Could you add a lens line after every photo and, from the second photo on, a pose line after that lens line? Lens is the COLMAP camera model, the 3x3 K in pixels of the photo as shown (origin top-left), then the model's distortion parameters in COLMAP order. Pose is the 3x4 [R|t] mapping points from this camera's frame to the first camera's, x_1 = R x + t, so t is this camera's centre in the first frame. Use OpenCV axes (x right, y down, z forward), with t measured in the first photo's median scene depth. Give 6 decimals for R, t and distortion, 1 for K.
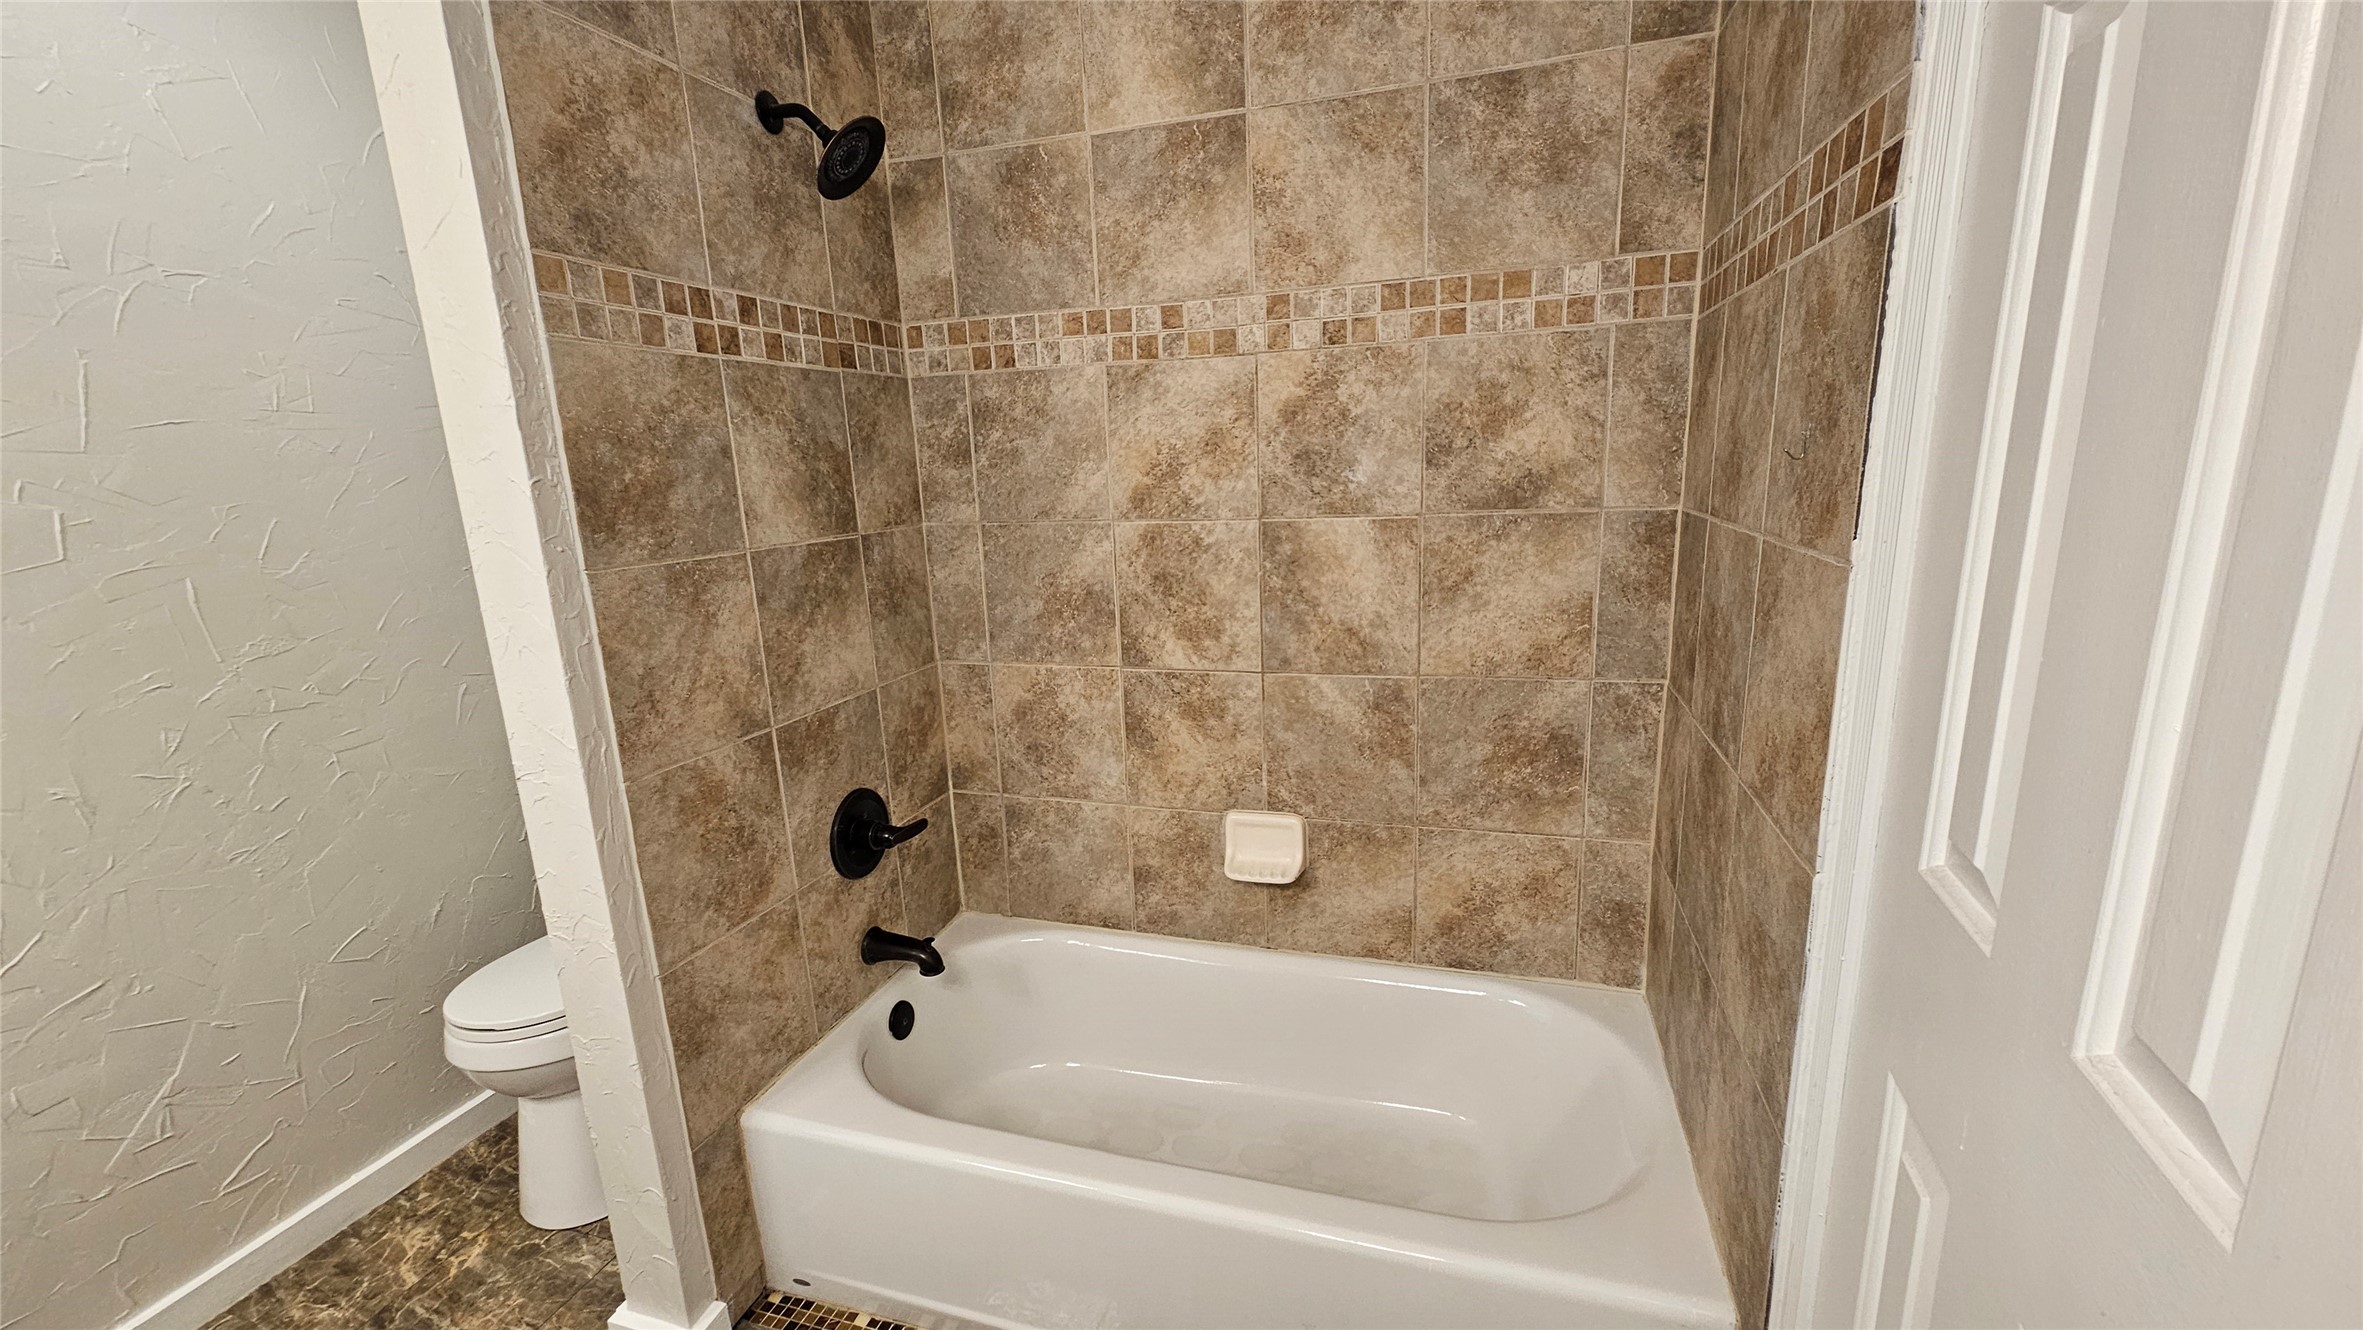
lens RADIAL K [[976.3, 0, 1175.4], [0, 976.3, 682.3], [0, 0, 1]] dist [-0.001413, -0.000631]
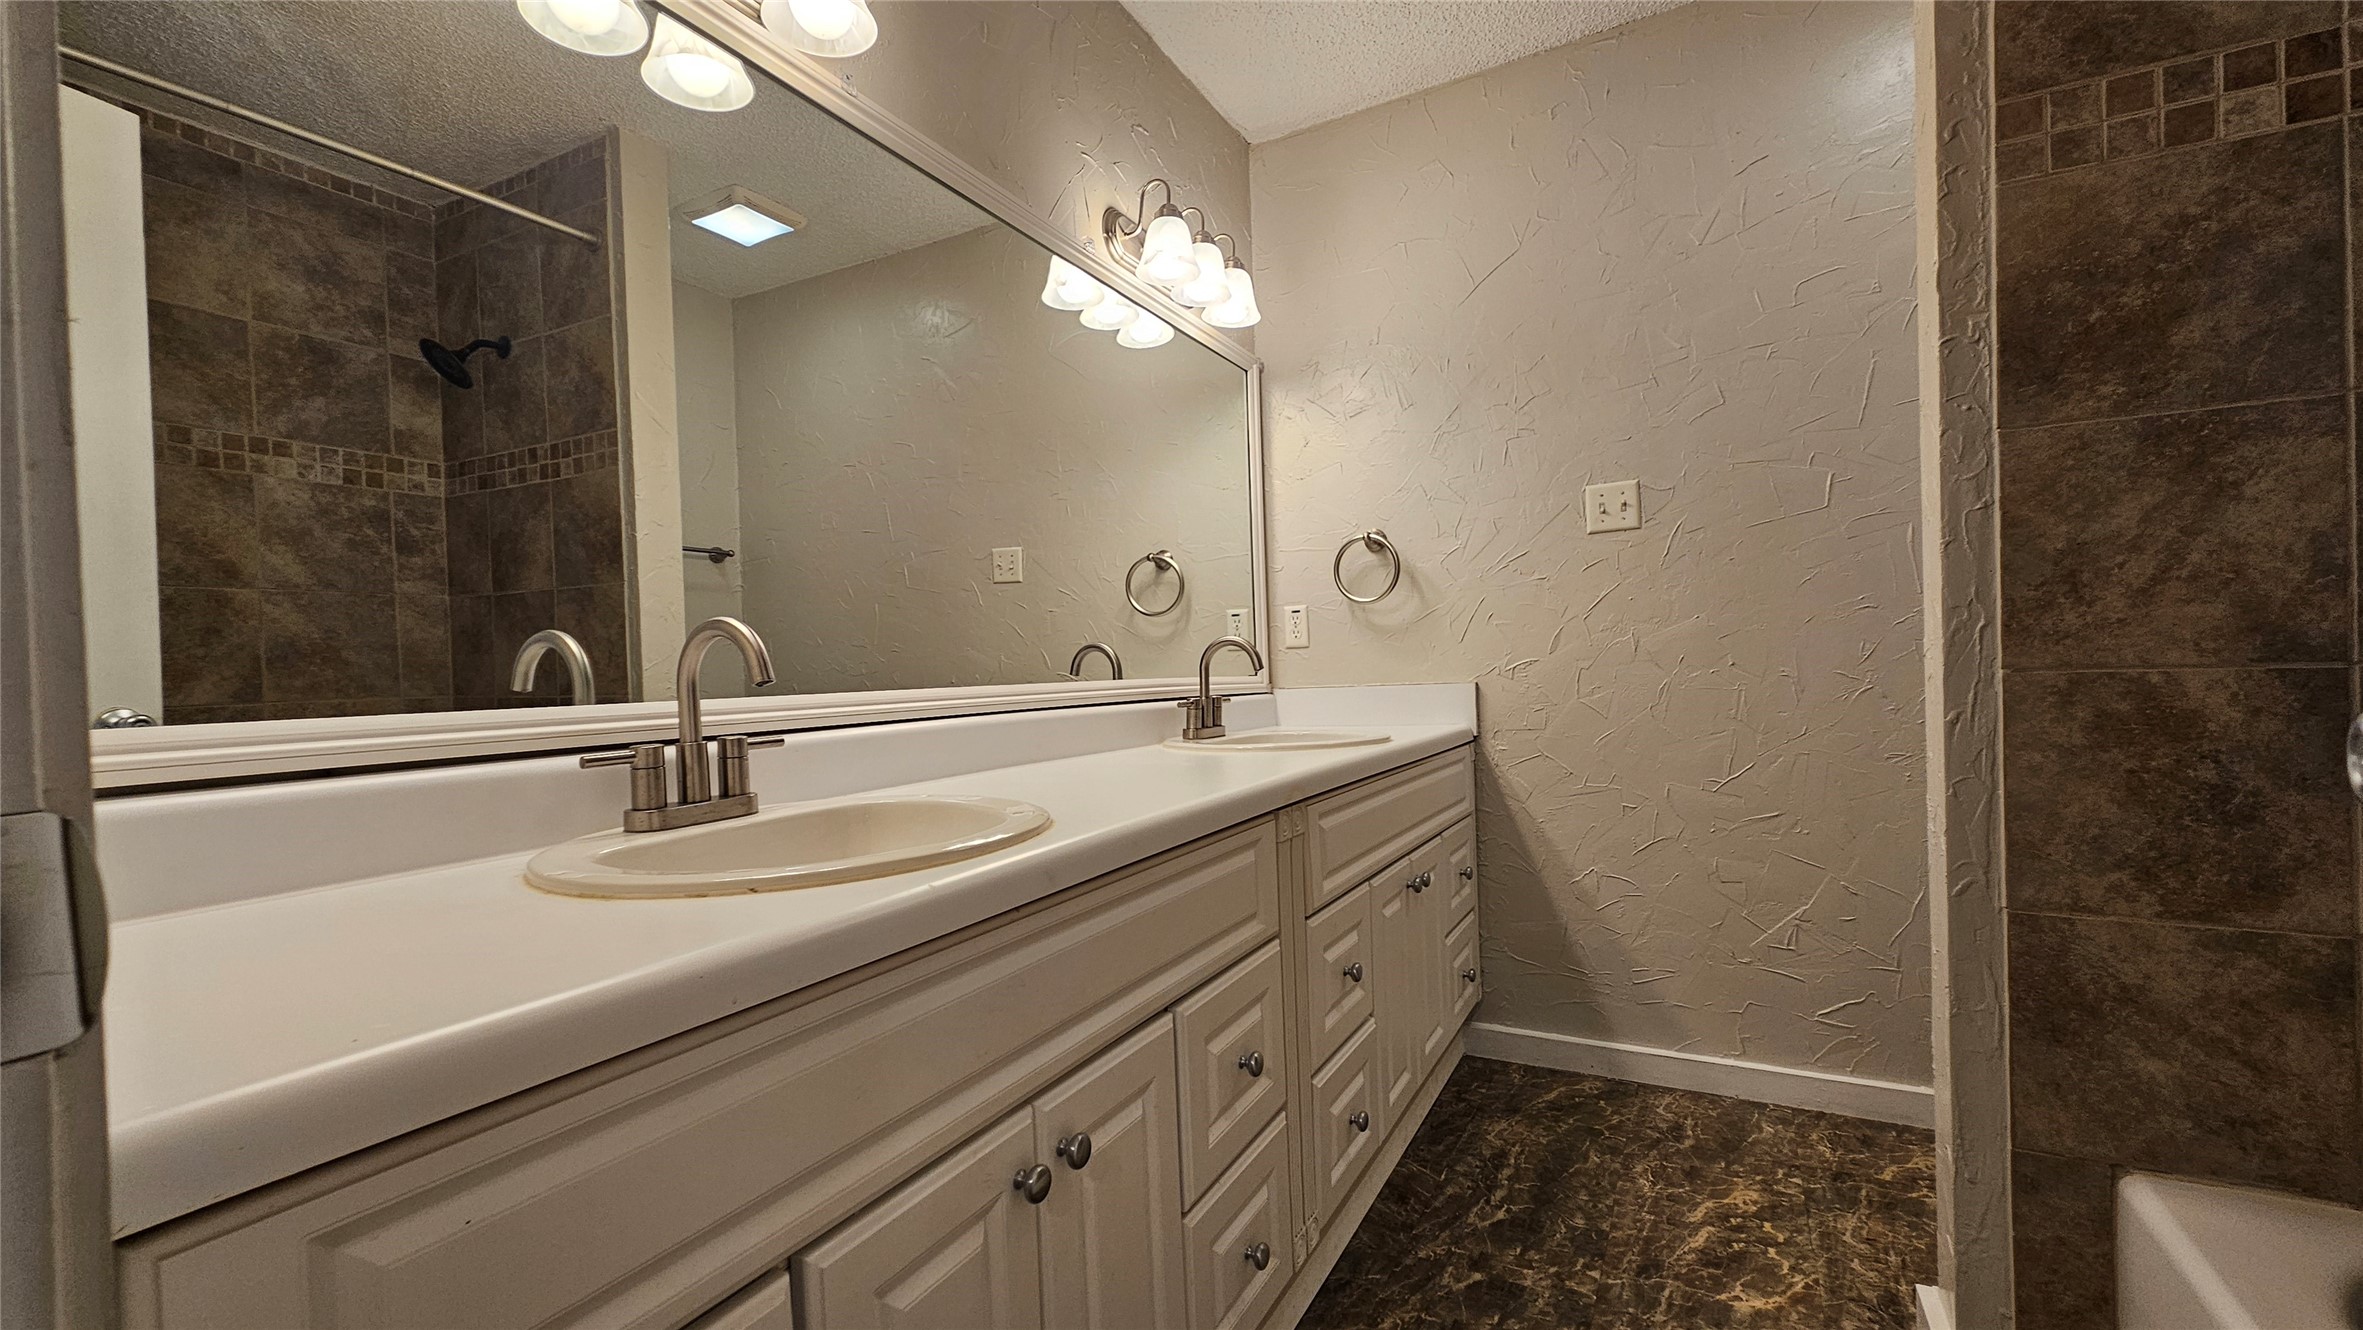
lens RADIAL K [[976.3, 0, 1175.4], [0, 976.3, 682.3], [0, 0, 1]] dist [-0.001413, -0.000631]
pose [[-0.200424, 0.058526, -0.977960, 0.433968], [-0.180816, 0.978856, 0.095636, 0.160118], [0.962879, 0.195999, -0.185604, 0.430288]]
